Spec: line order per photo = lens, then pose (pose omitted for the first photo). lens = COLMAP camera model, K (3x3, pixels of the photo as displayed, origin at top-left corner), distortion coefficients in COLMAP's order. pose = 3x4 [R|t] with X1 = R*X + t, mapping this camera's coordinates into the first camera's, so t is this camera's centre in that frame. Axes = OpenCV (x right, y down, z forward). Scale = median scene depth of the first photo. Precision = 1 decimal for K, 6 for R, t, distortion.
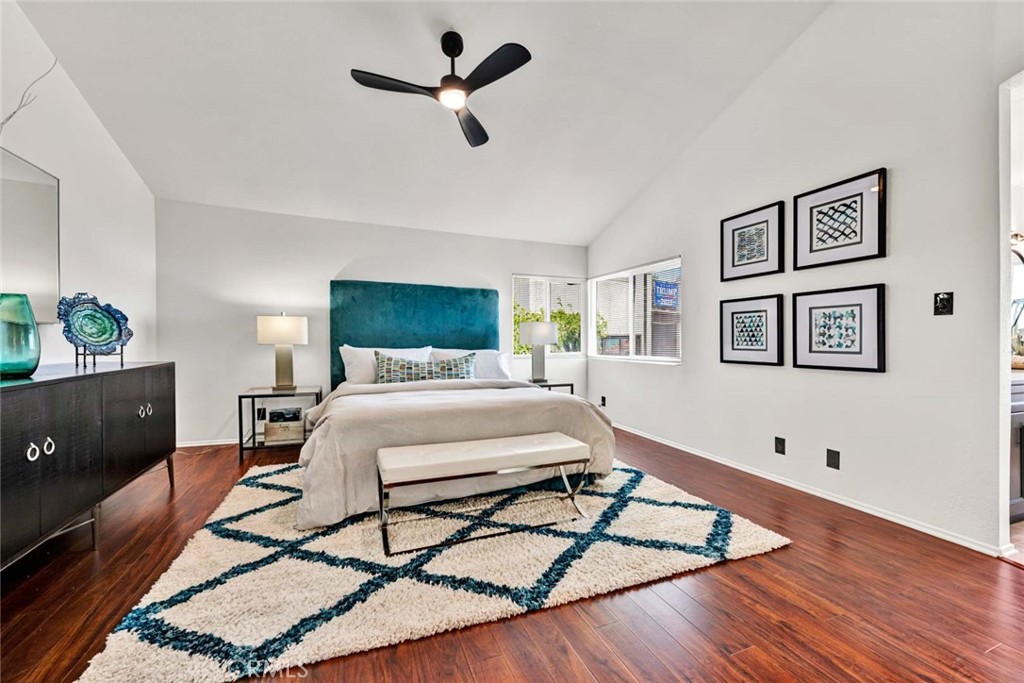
lens RADIAL K [[409.2, 0, 515.8], [0, 409.2, 335.7], [0, 0, 1]] dist [0.010064, -0.001101]
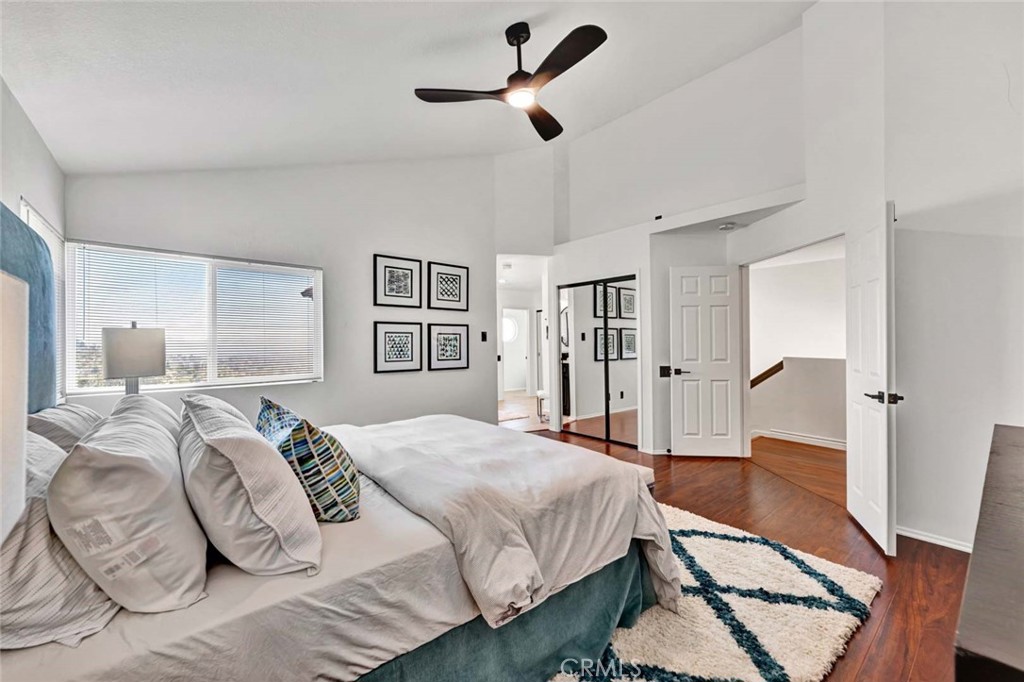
lens RADIAL K [[409.2, 0, 510.6], [0, 409.2, 338.1], [0, 0, 1]] dist [0.010064, -0.001101]
pose [[-0.313364, 0.006642, 0.949610, -0.994182], [-0.009954, 0.999898, -0.010279, -0.037680], [-0.949581, -0.012674, -0.313266, 1.316446]]
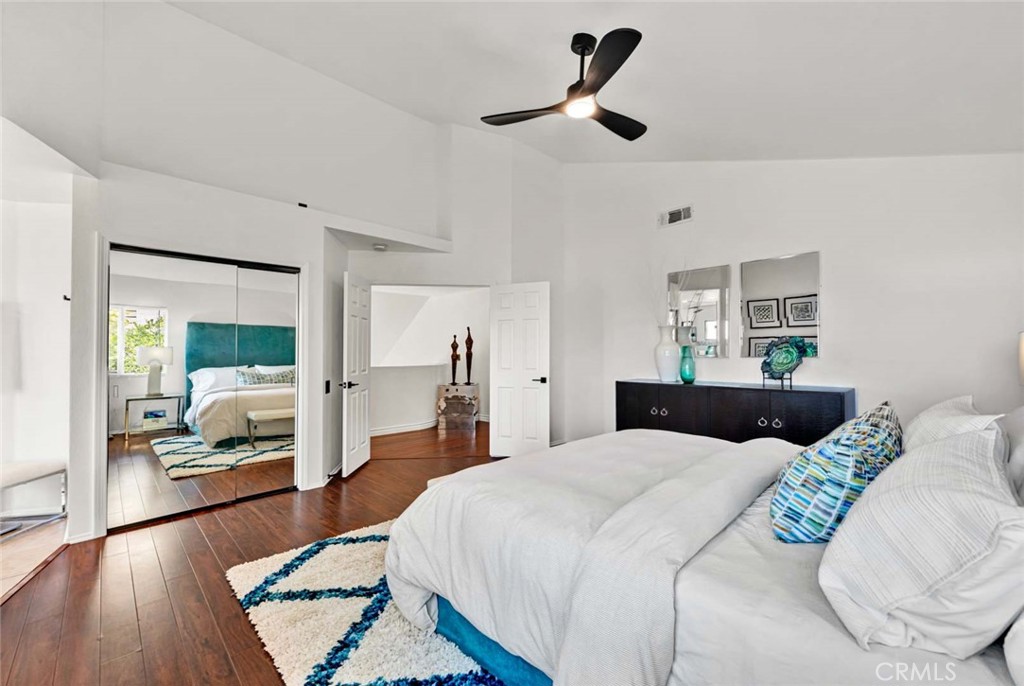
lens RADIAL K [[409.2, 0, 509.7], [0, 409.2, 351.4], [0, 0, 1]] dist [0.010064, -0.001101]
pose [[-0.915717, -0.001476, -0.401821, 0.362690], [0.004433, 0.999895, -0.013775, -0.029855], [0.401799, -0.014395, -0.915615, 1.839510]]
